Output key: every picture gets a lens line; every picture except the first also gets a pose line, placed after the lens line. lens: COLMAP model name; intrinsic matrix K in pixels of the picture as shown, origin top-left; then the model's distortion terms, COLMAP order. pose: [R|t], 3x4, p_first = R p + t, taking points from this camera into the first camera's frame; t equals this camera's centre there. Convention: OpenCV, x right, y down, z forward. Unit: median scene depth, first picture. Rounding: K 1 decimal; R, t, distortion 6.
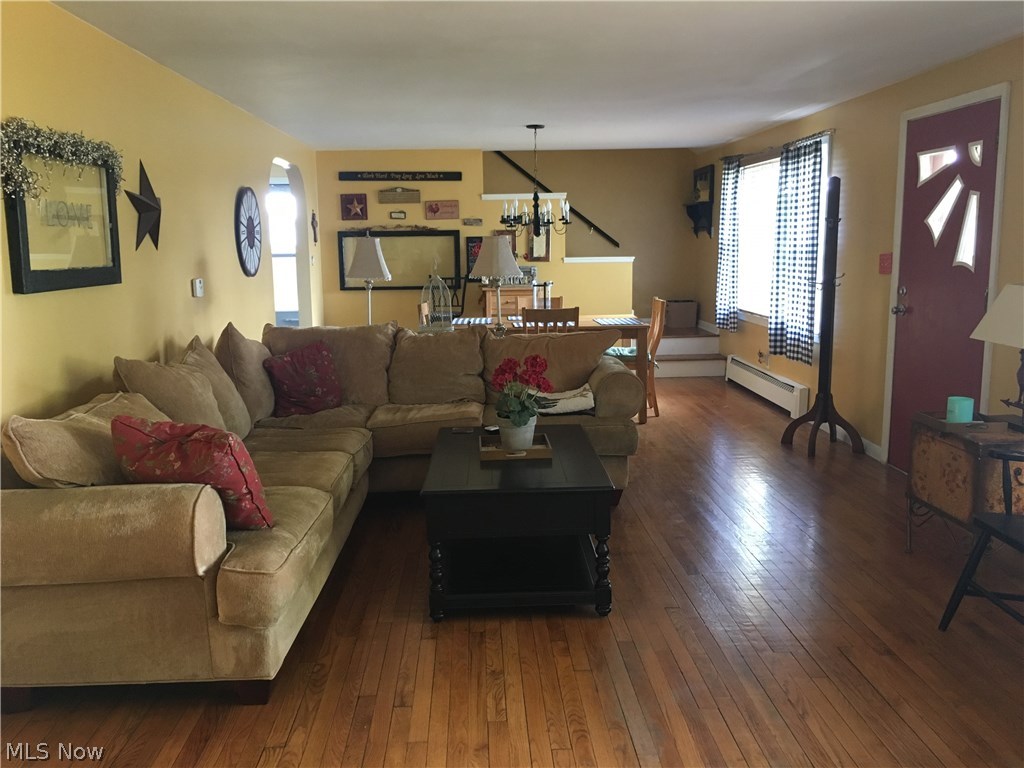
lens RADIAL K [[877.0, 0, 505.4], [0, 877.0, 373.4], [0, 0, 1]] dist [0.090429, -0.121302]
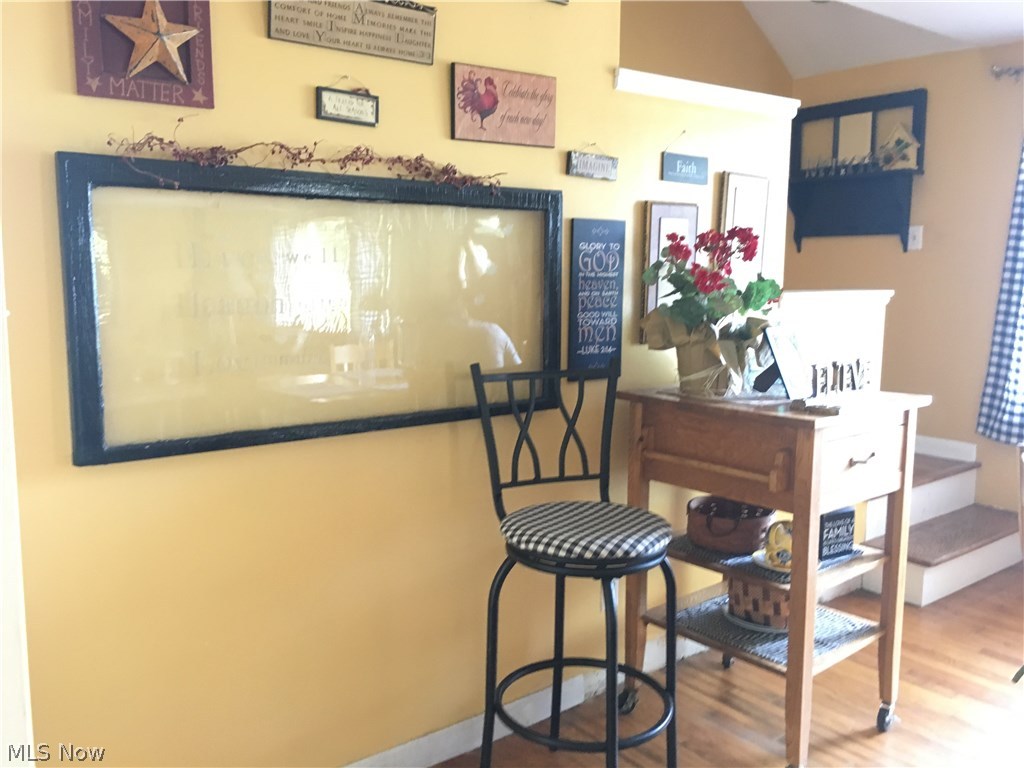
lens RADIAL K [[874.5, 0, 512.5], [0, 874.5, 380.9], [0, 0, 1]] dist [0.087288, -0.119793]
pose [[0.798984, -0.058832, 0.598468, -0.294082], [0.069707, 0.997555, 0.005002, -0.139773], [-0.597299, 0.037721, 0.801131, 1.032332]]
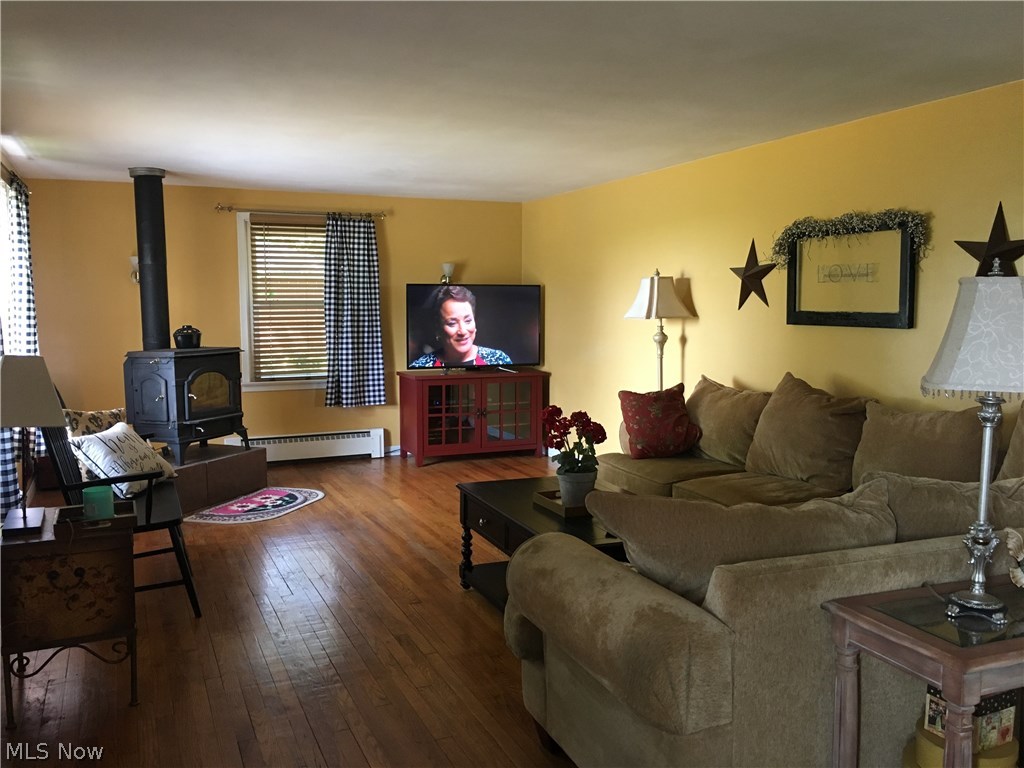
lens RADIAL K [[874.5, 0, 512.5], [0, 874.5, 380.9], [0, 0, 1]] dist [0.087288, -0.119793]
pose [[-0.933072, 0.052327, -0.355863, 0.239785], [-0.036307, 0.970607, 0.237917, -0.157362], [0.357852, 0.234914, -0.903746, 1.020849]]
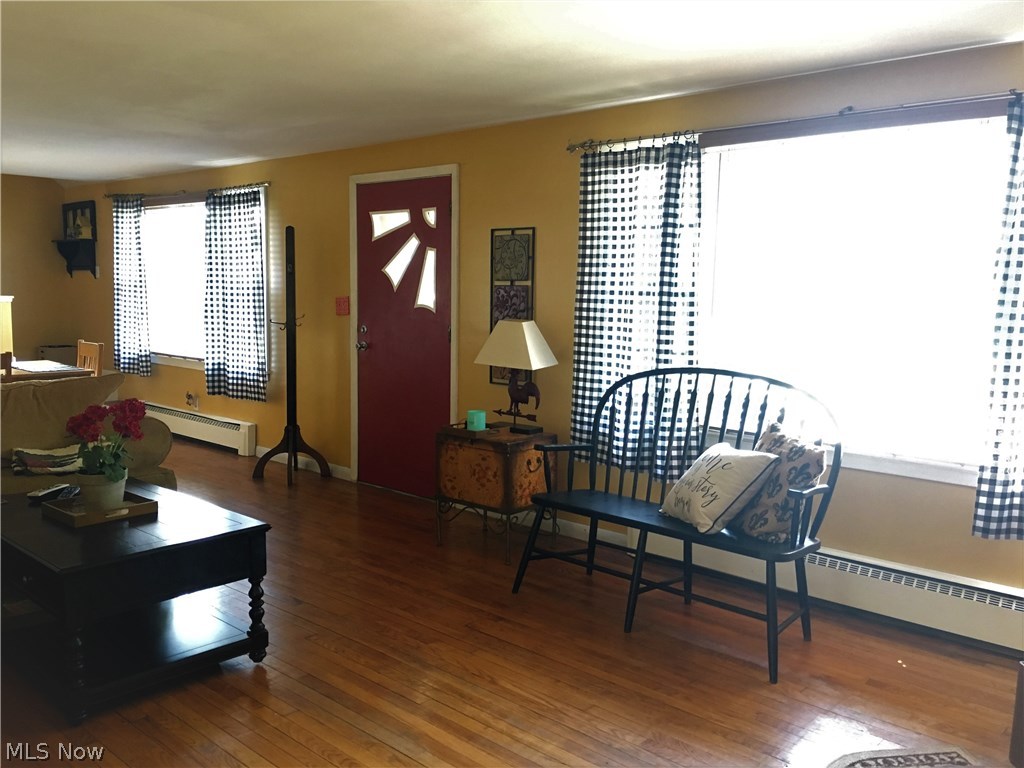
lens RADIAL K [[877.0, 0, 505.4], [0, 877.0, 373.4], [0, 0, 1]] dist [0.090429, -0.121302]
pose [[0.706908, -0.044394, 0.705911, -0.178189], [0.081665, 0.996477, -0.019113, 0.000806], [-0.702575, 0.071159, 0.708043, 0.049557]]
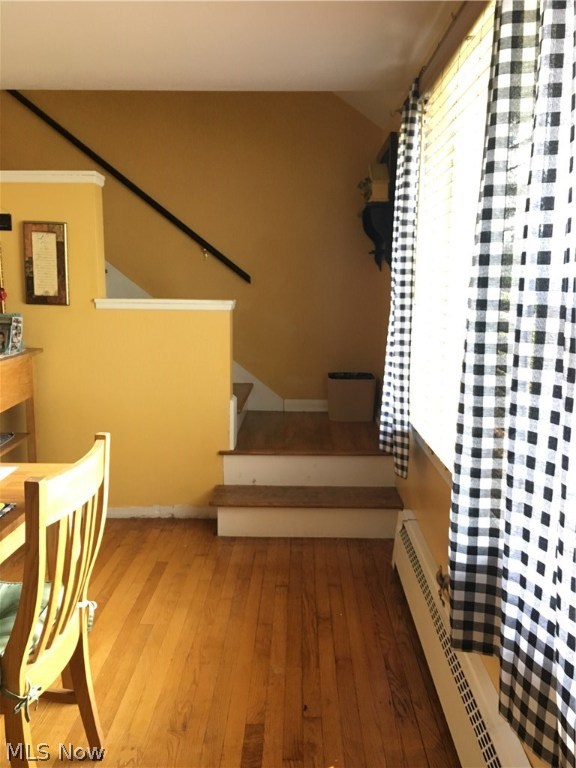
lens RADIAL K [[655.9, 0, 290.9], [0, 655.9, 380.8], [0, 0, 1]] dist [0.087288, -0.119793]
pose [[0.998275, 0.031694, -0.049414, 0.264009], [-0.031604, 0.999497, 0.002596, -0.114578], [0.049472, -0.001029, 0.998775, 0.804232]]
